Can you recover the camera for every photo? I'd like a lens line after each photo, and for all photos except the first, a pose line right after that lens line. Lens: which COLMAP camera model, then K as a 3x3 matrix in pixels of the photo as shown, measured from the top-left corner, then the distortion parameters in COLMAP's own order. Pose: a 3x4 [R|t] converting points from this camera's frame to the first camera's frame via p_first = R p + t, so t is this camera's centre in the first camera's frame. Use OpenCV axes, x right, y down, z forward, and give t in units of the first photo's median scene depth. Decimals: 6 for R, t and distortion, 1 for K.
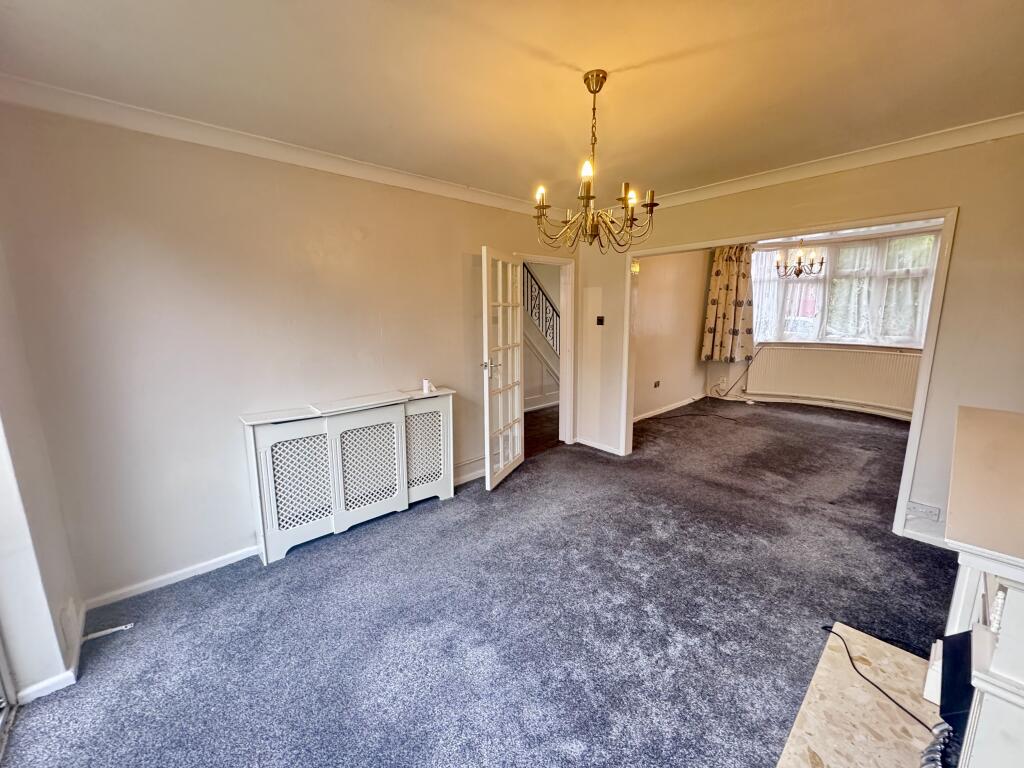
lens RADIAL K [[408.9, 0, 511.6], [0, 408.9, 383.3], [0, 0, 1]] dist [0.000702, 0.000052]
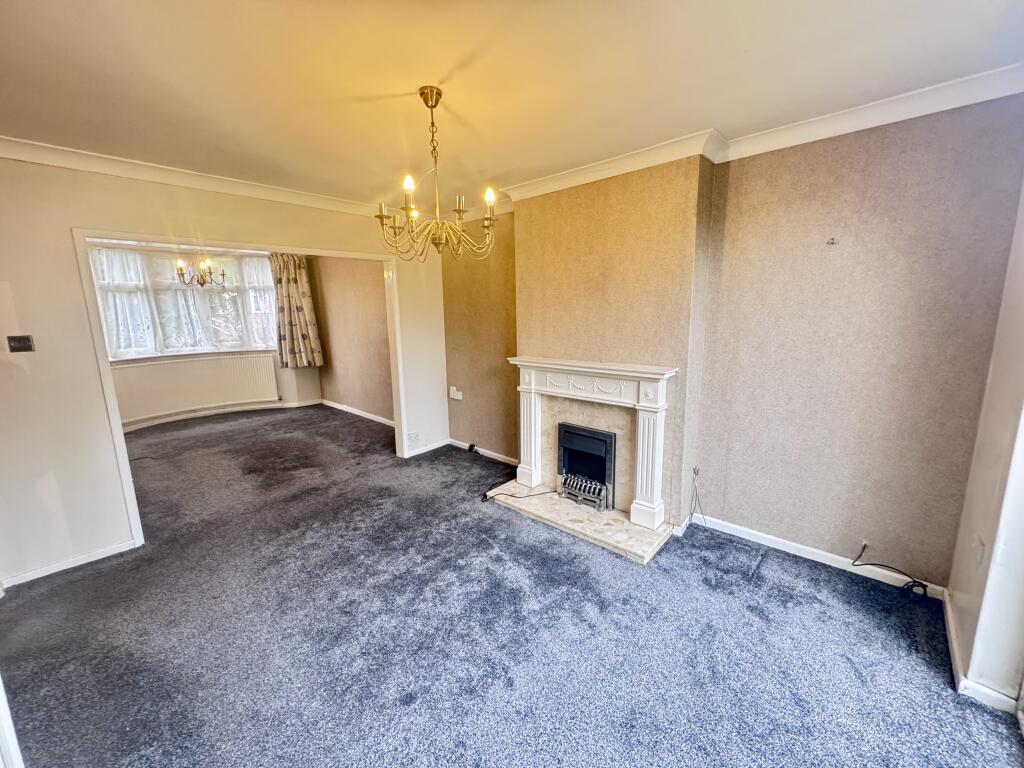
lens RADIAL K [[408.9, 0, 511.7], [0, 408.9, 381.6], [0, 0, 1]] dist [0.000702, 0.000052]
pose [[-0.099270, -0.159765, 0.982151, -0.479848], [0.194706, 0.964828, 0.176627, -0.092287], [-0.975825, 0.208764, -0.064671, 0.510774]]
